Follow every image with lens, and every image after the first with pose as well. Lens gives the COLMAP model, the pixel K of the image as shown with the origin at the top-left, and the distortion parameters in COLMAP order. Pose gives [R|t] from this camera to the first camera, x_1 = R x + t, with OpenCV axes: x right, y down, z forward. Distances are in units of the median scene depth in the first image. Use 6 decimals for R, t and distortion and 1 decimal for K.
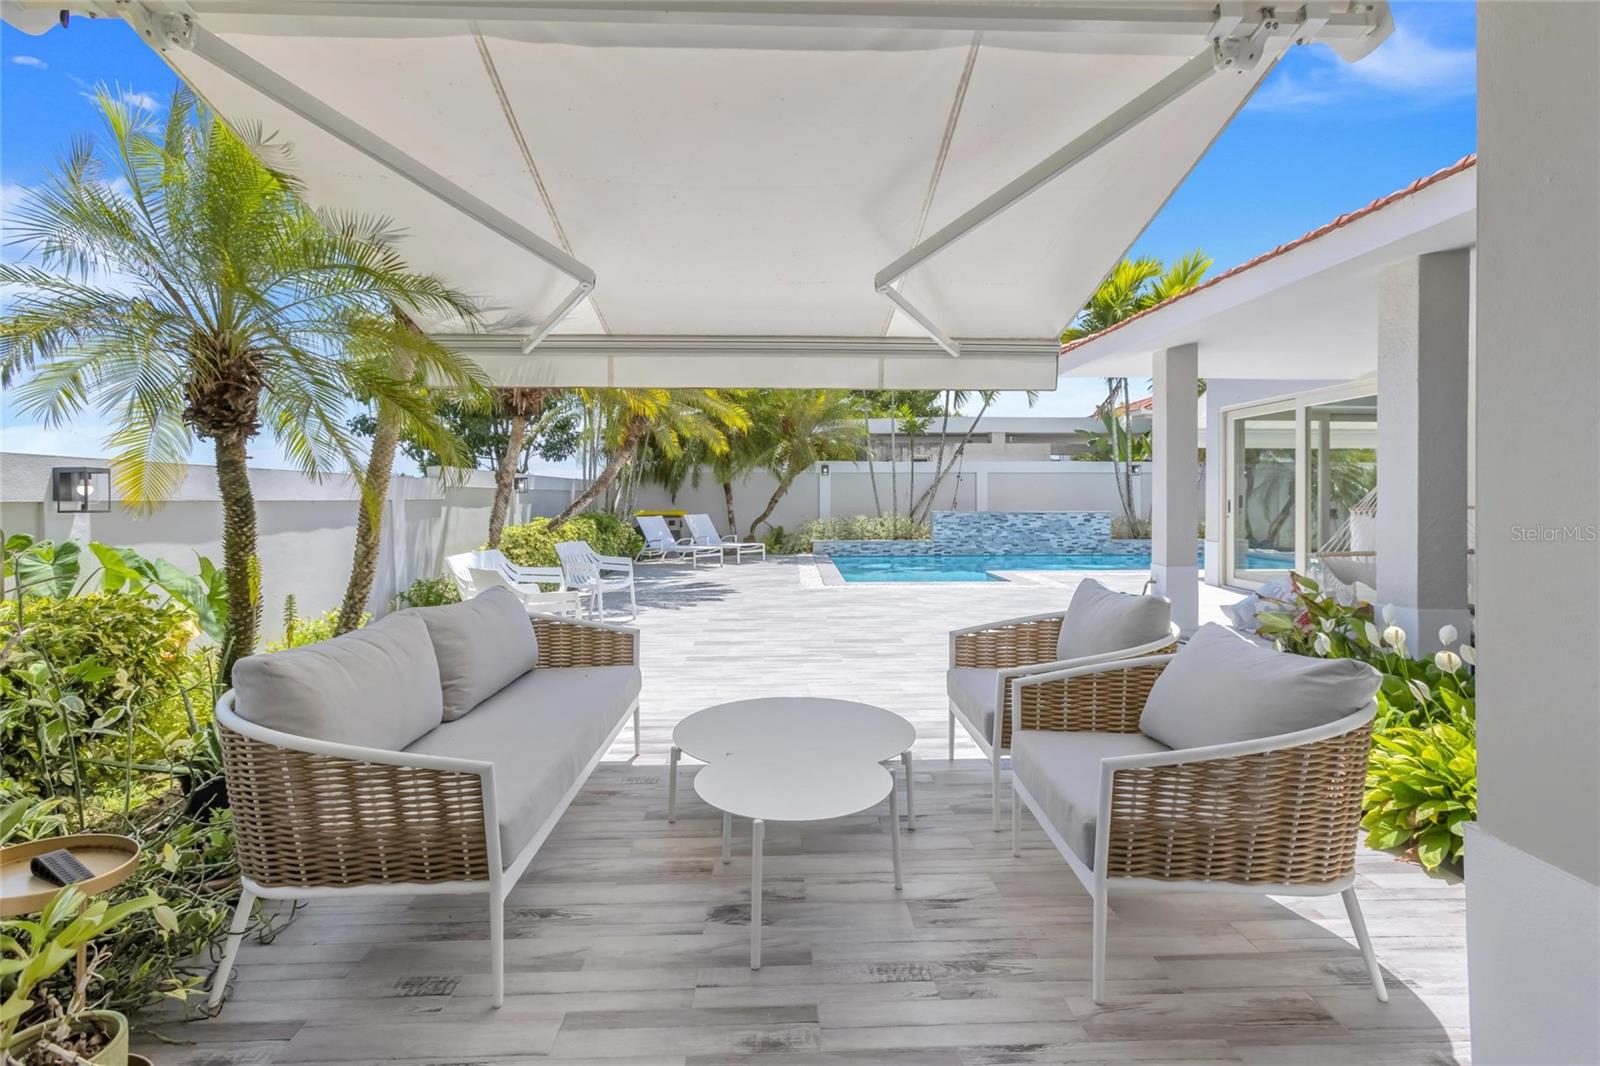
lens RADIAL K [[720.8, 0, 790.7], [0, 720.8, 507.5], [0, 0, 1]] dist [0.000666, 0.000158]
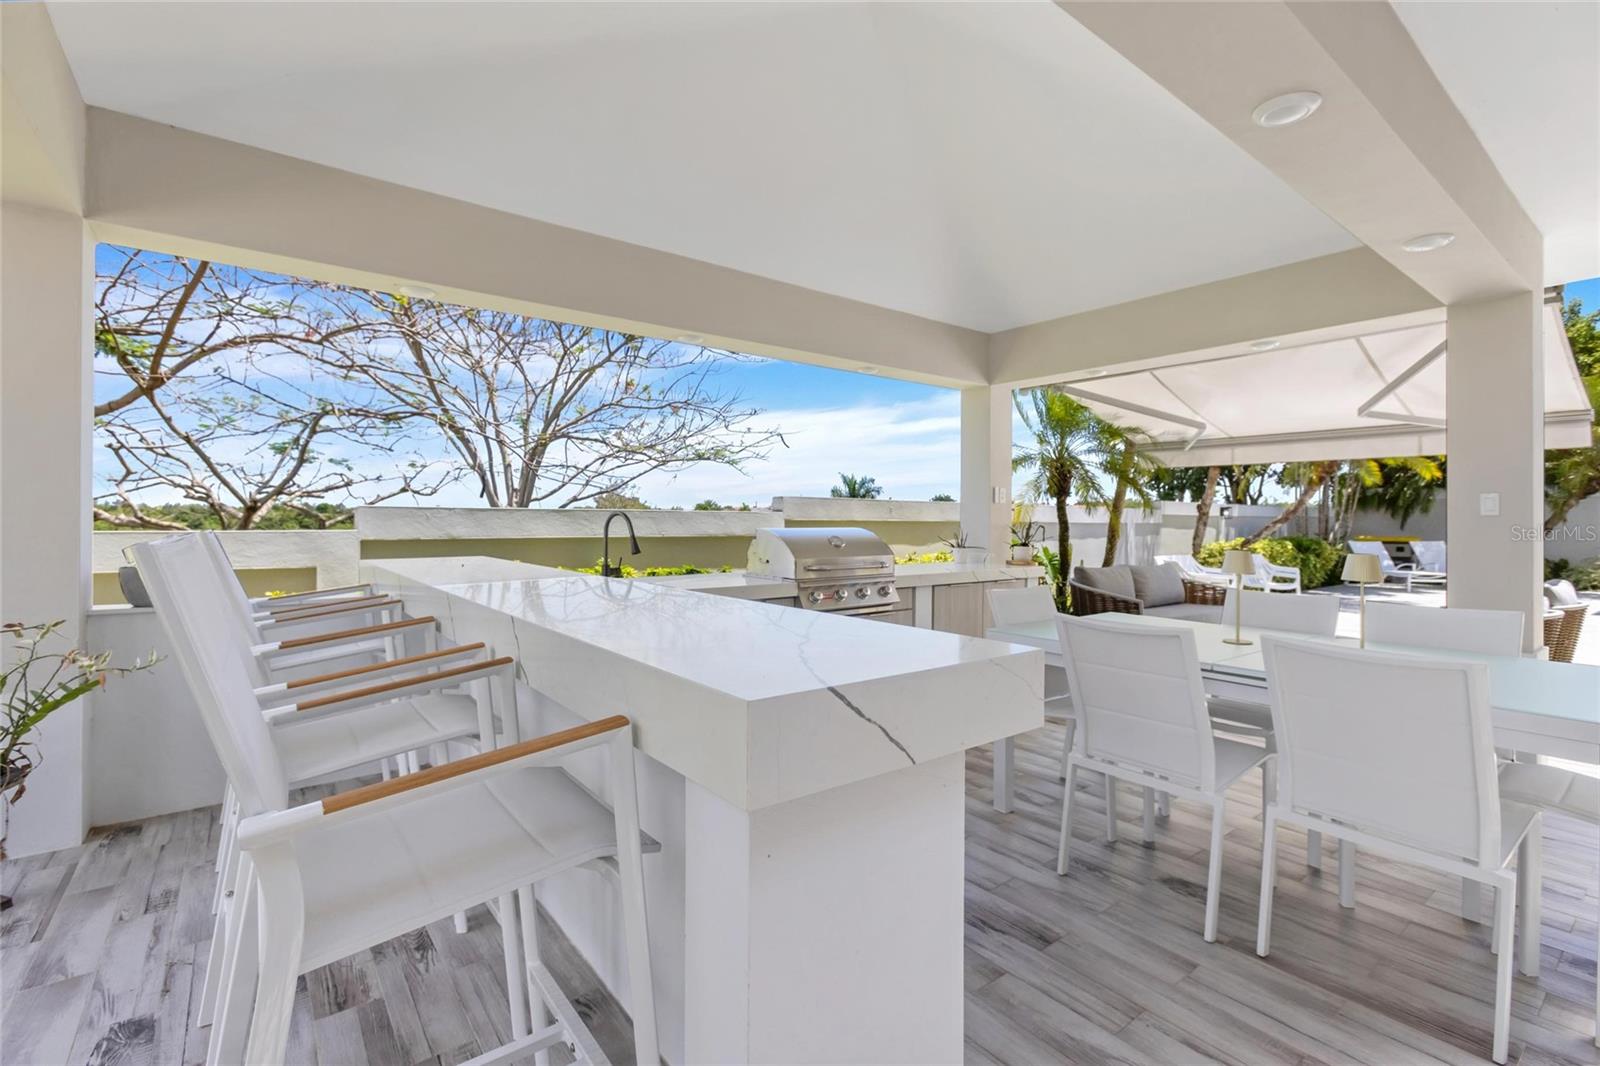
lens RADIAL K [[720.8, 0, 790.7], [0, 720.8, 507.5], [0, 0, 1]] dist [0.000666, 0.000158]
pose [[0.576442, -0.003642, -0.817130, 0.327228], [-0.023059, 0.999519, -0.020721, 0.006175], [0.816813, 0.030787, 0.576080, -0.540593]]
